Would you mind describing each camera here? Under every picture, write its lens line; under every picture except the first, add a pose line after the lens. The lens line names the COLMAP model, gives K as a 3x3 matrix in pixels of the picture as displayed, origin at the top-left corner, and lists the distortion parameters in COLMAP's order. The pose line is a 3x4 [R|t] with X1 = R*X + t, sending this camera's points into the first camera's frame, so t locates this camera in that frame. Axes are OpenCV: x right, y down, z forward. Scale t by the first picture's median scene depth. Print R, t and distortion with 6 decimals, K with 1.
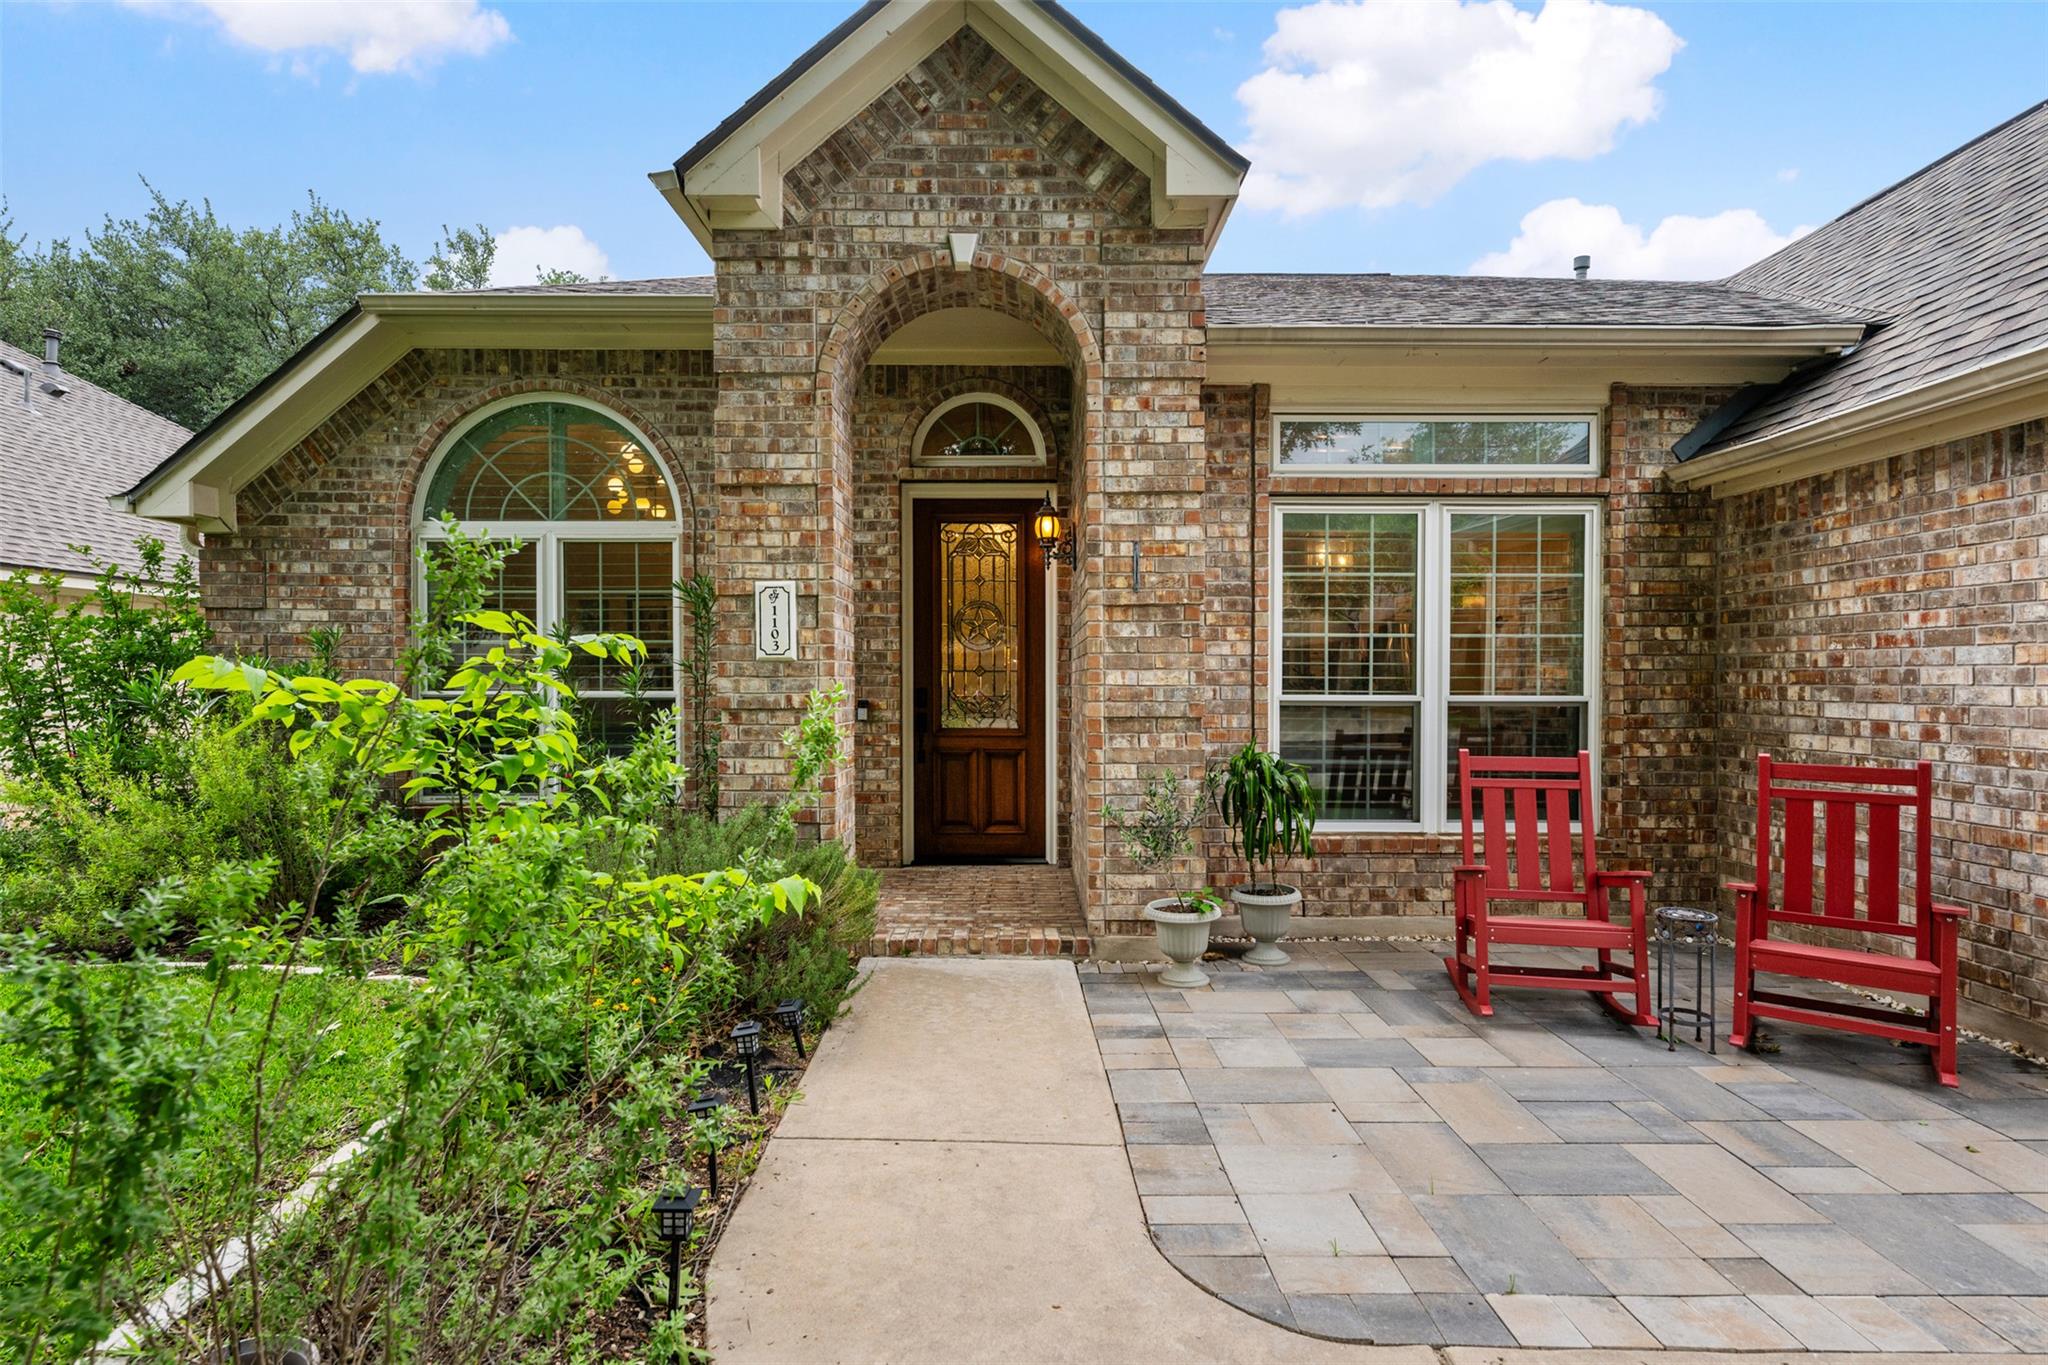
lens RADIAL K [[1059.6, 0, 1024.0], [0, 1059.6, 682.5], [0, 0, 1]] dist [-0.001727, -0.000550]
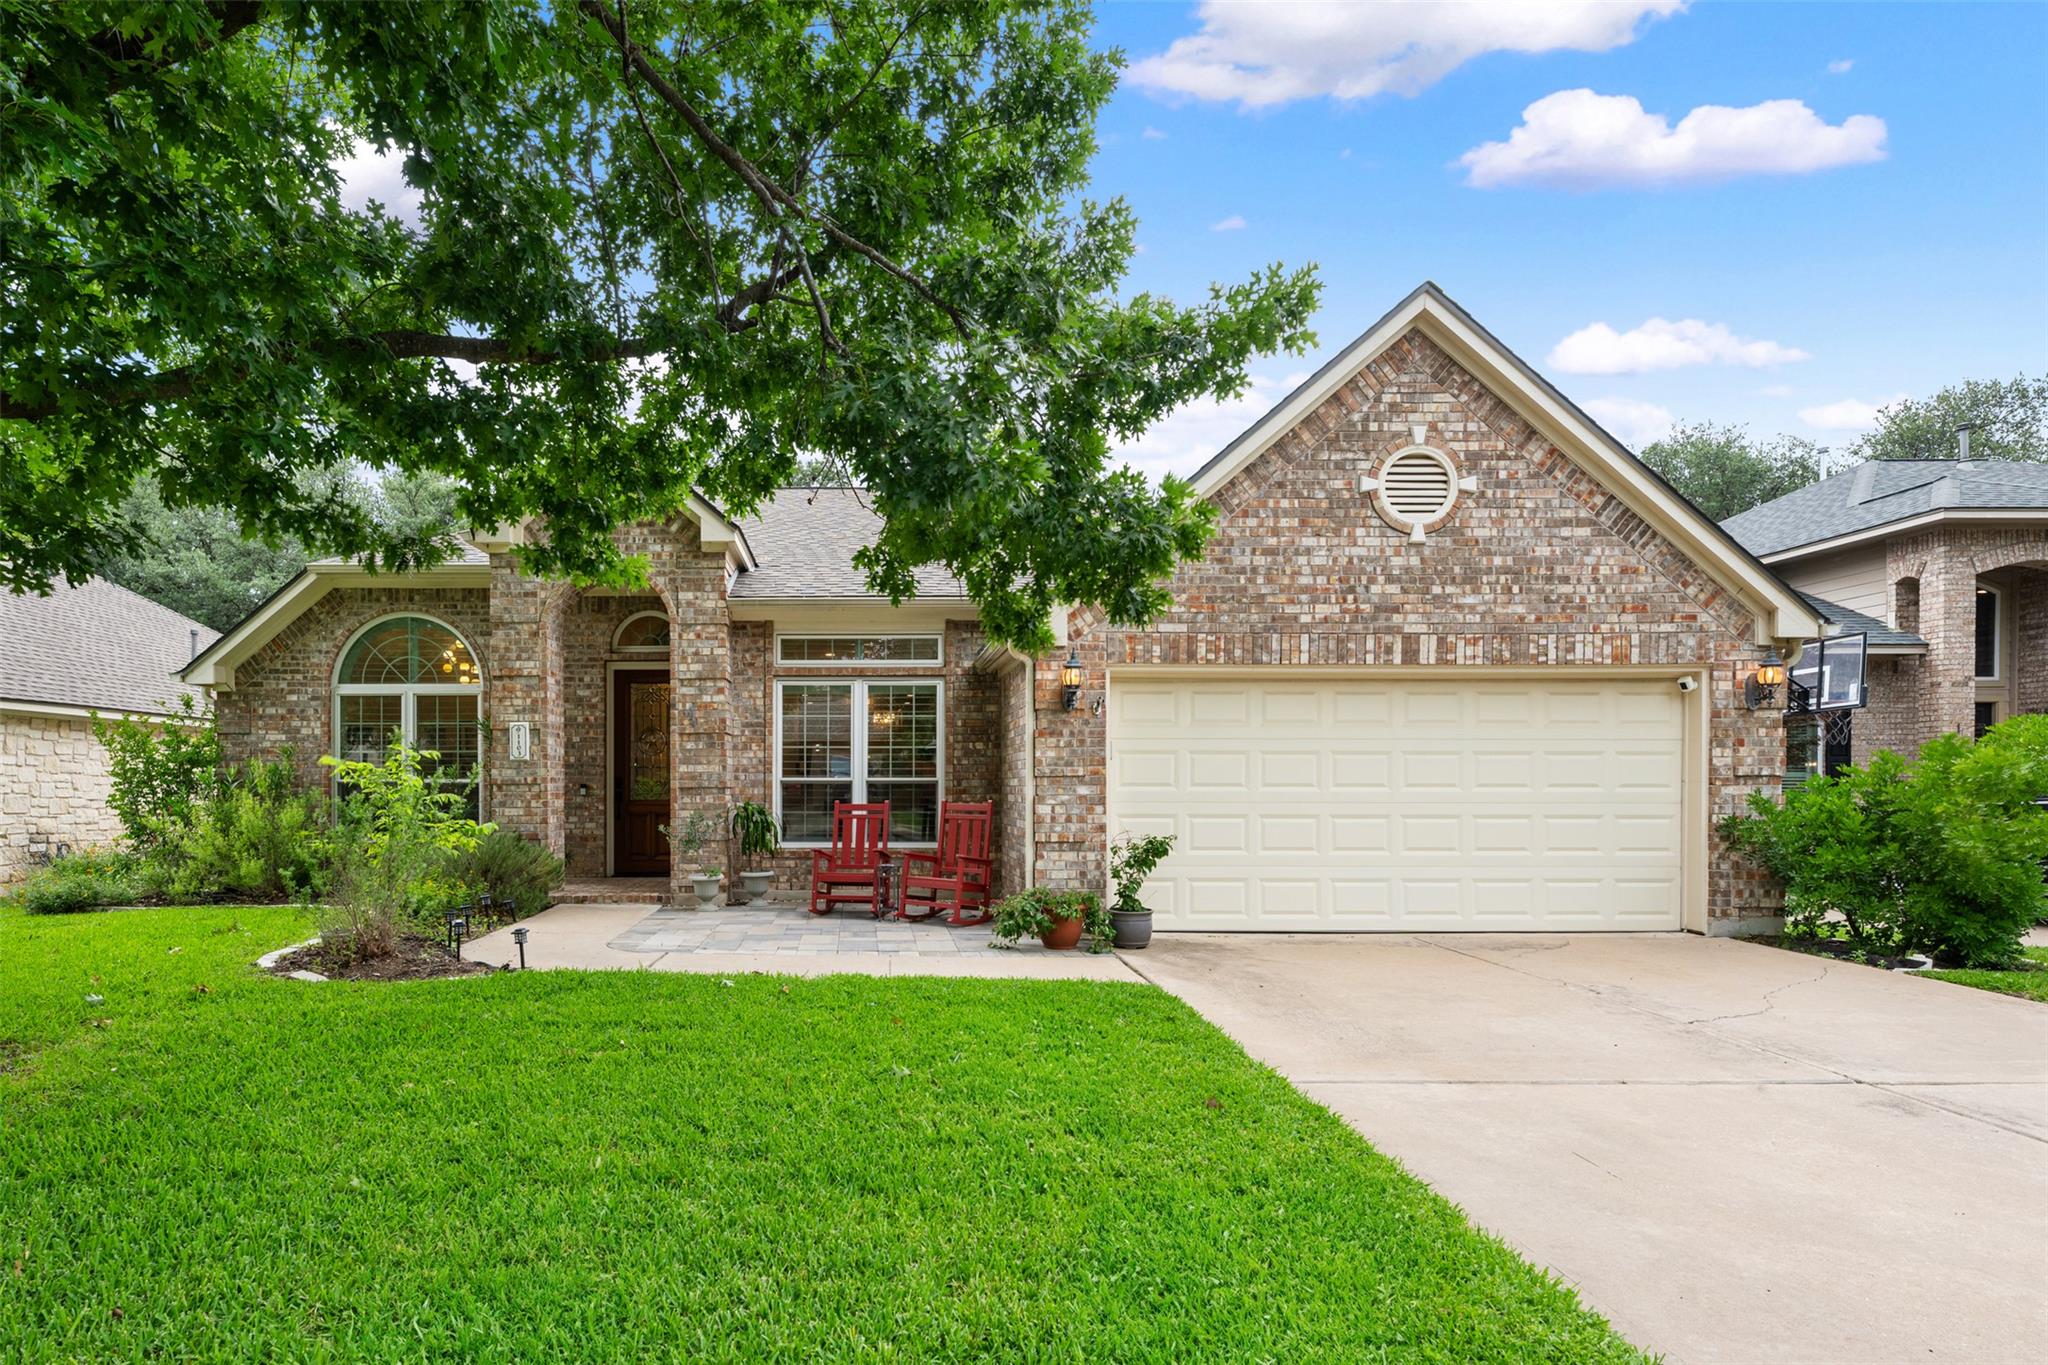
lens RADIAL K [[1096.3, 0, 876.3], [0, 1096.3, 772.6], [0, 0, 1]] dist [-0.000685, -0.000204]
pose [[0.999955, -0.002830, -0.009002, 0.470693], [0.002677, 0.999853, -0.016943, 0.040027], [0.009049, 0.016918, 0.999816, -1.107397]]
